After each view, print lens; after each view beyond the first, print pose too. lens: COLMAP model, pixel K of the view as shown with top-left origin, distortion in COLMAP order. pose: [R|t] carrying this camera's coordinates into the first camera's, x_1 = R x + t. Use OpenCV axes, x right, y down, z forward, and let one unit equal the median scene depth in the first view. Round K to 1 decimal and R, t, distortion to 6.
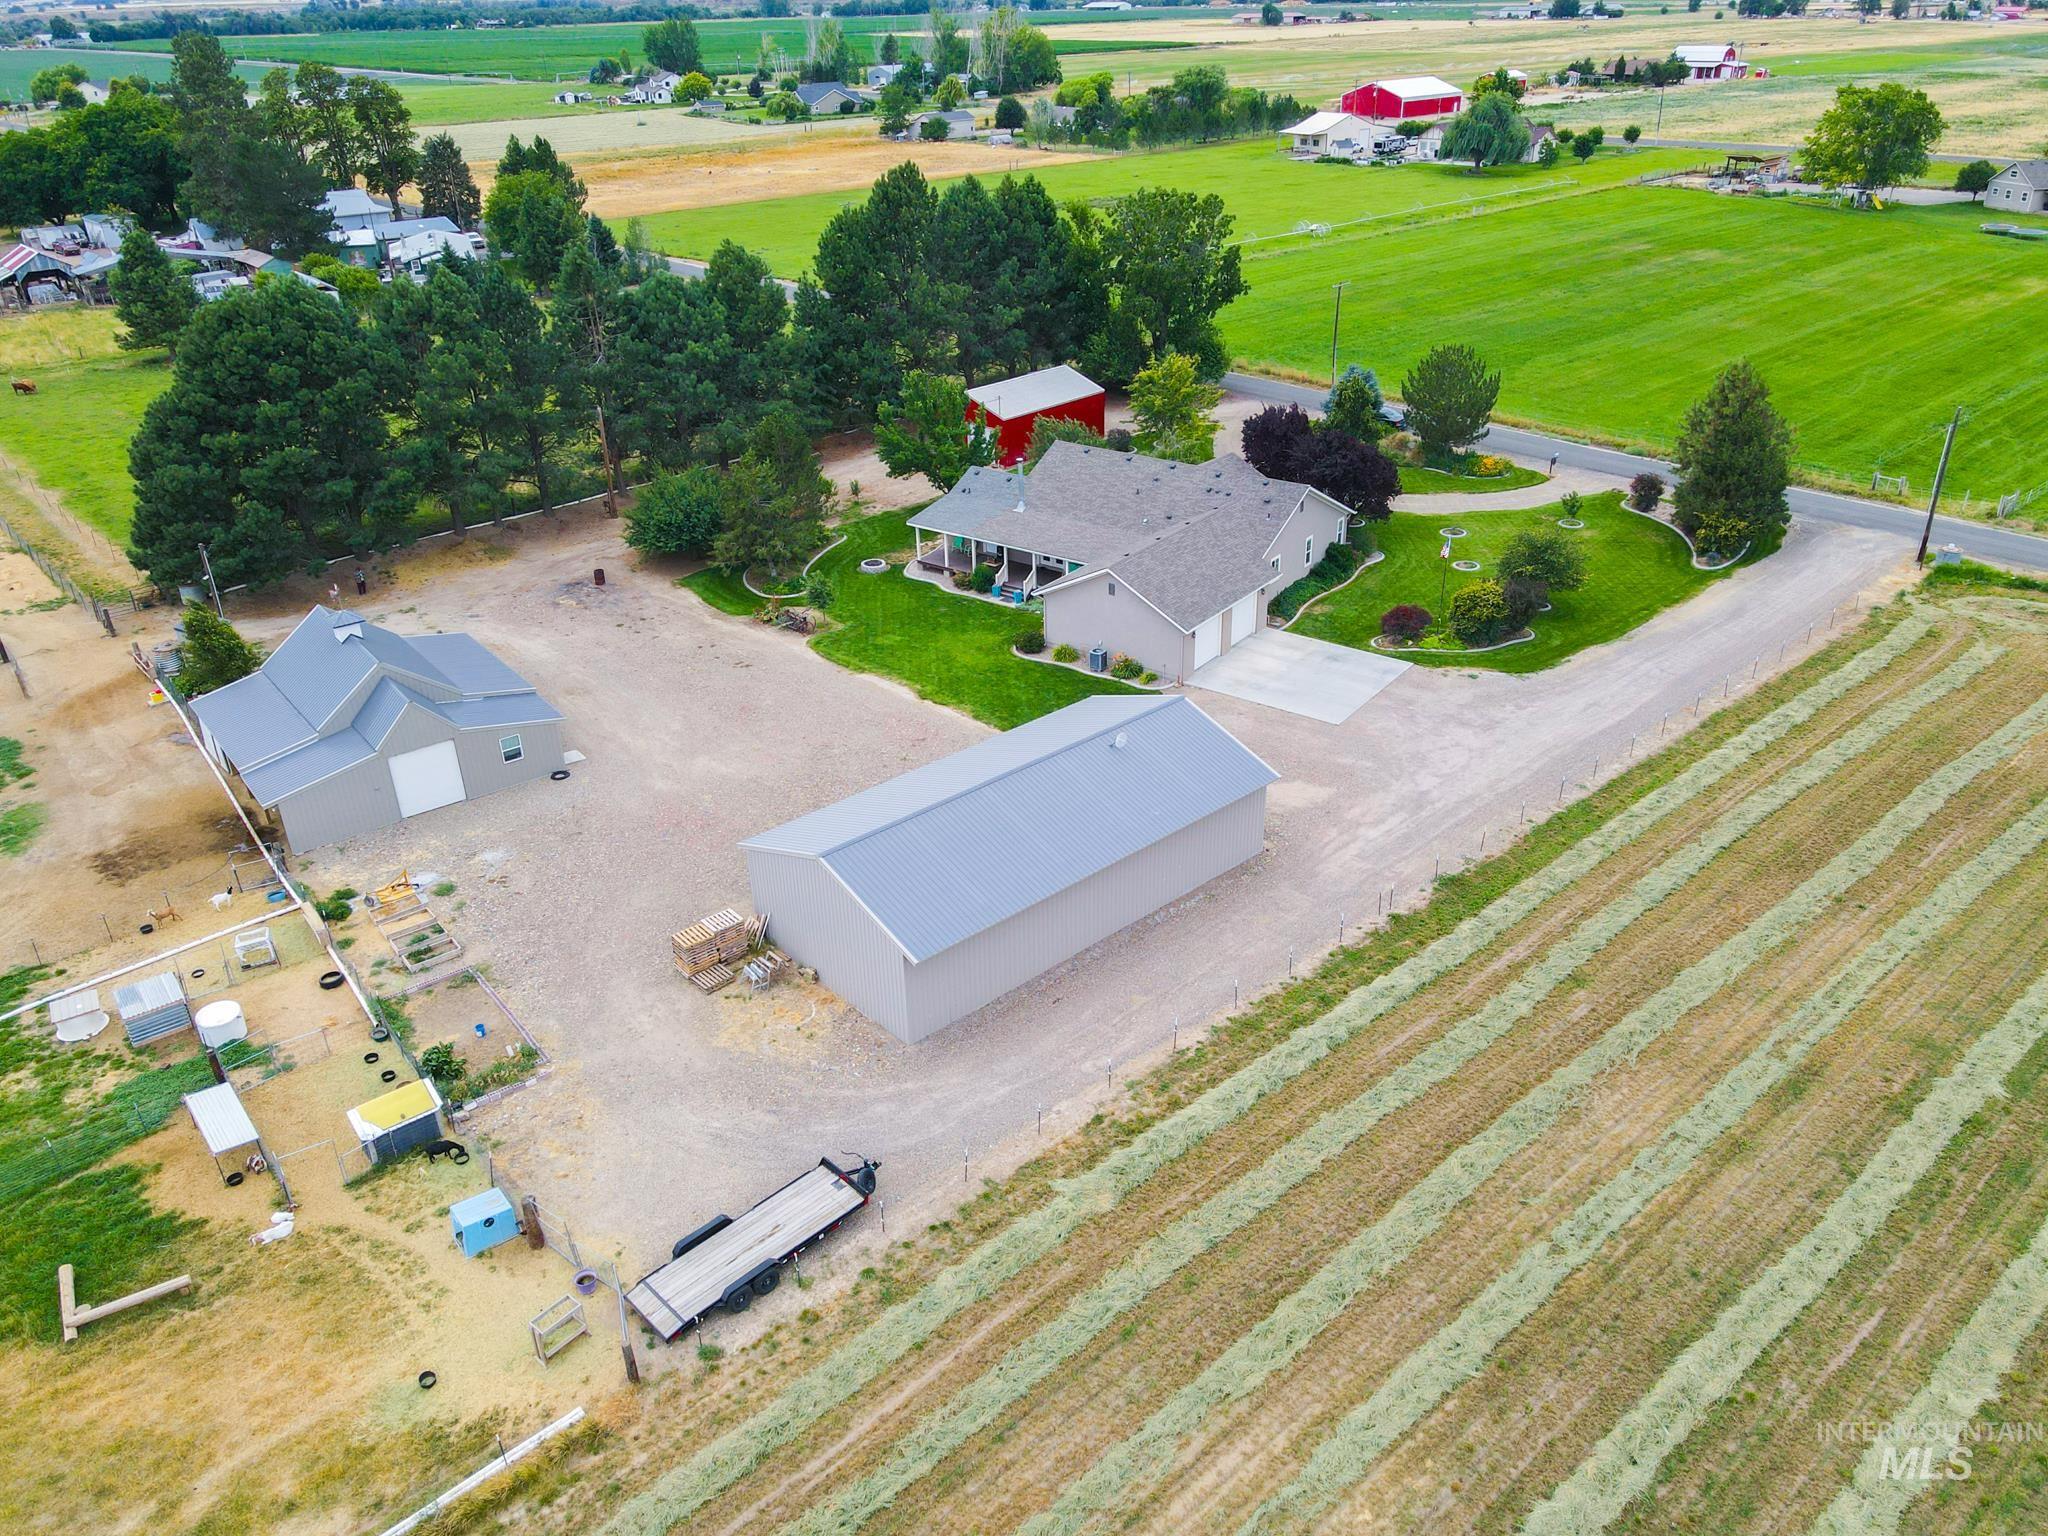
lens RADIAL K [[1508.7, 0, 1055.4], [0, 1508.7, 769.3], [0, 0, 1]] dist [0.019437, -0.004515]
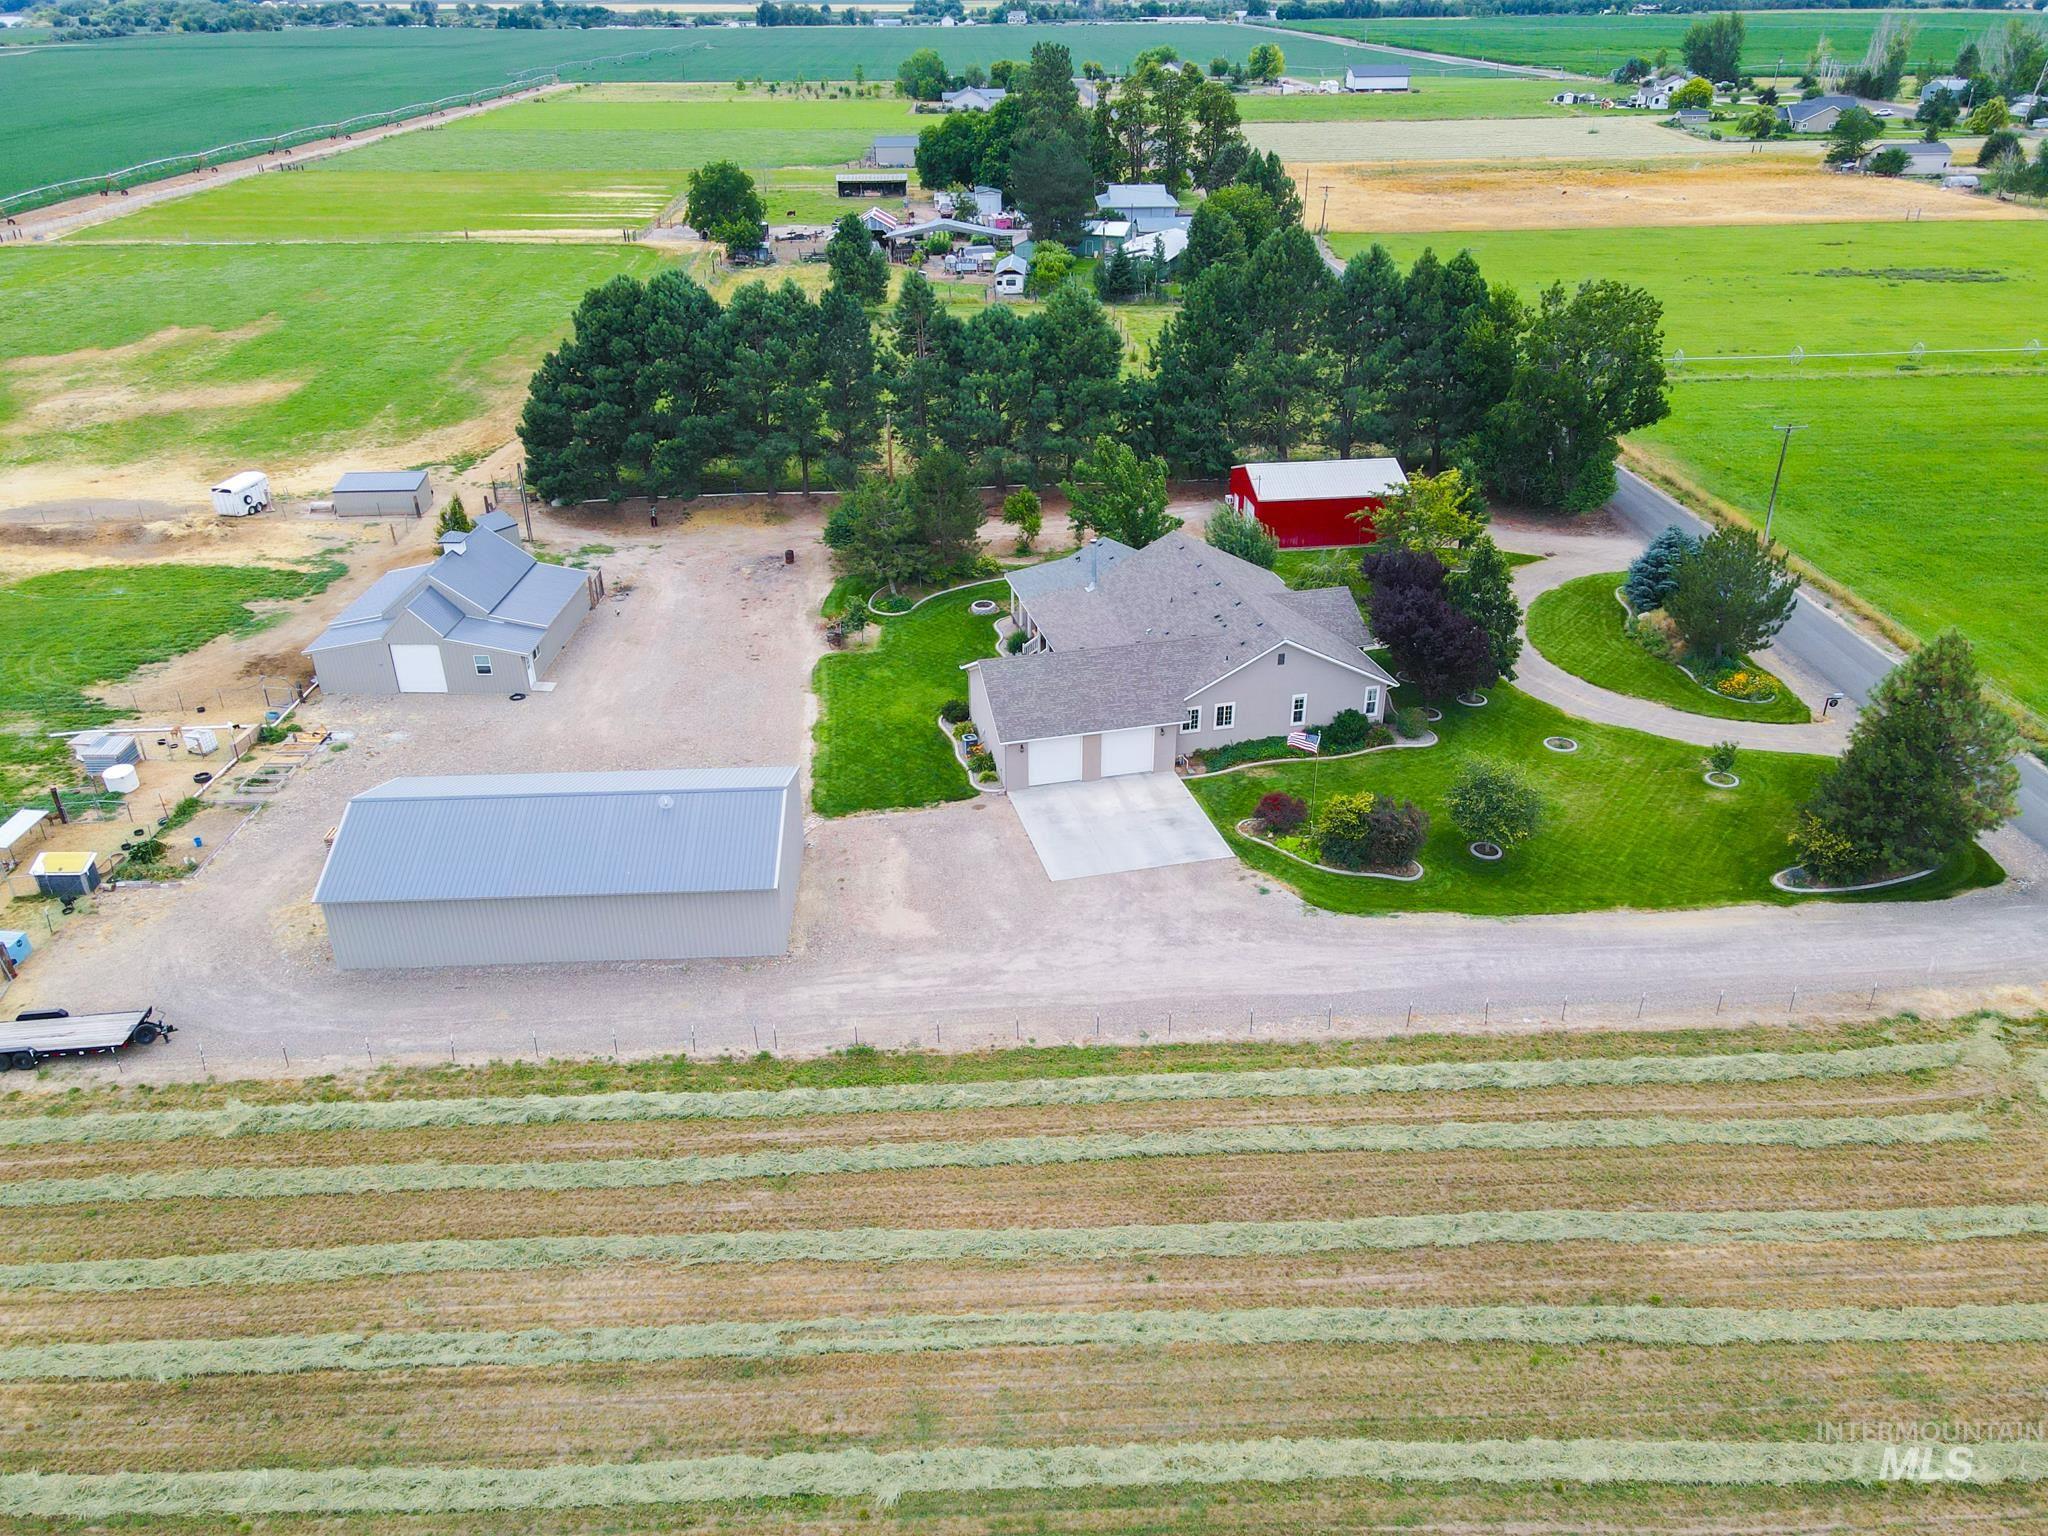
lens RADIAL K [[1508.7, 0, 1055.4], [0, 1508.7, 769.3], [0, 0, 1]] dist [0.019437, -0.004515]
pose [[0.768115, 0.311192, -0.559606, 0.804749], [-0.304385, 0.946354, 0.108462, -0.230277], [0.563338, 0.087025, 0.821631, 0.240720]]
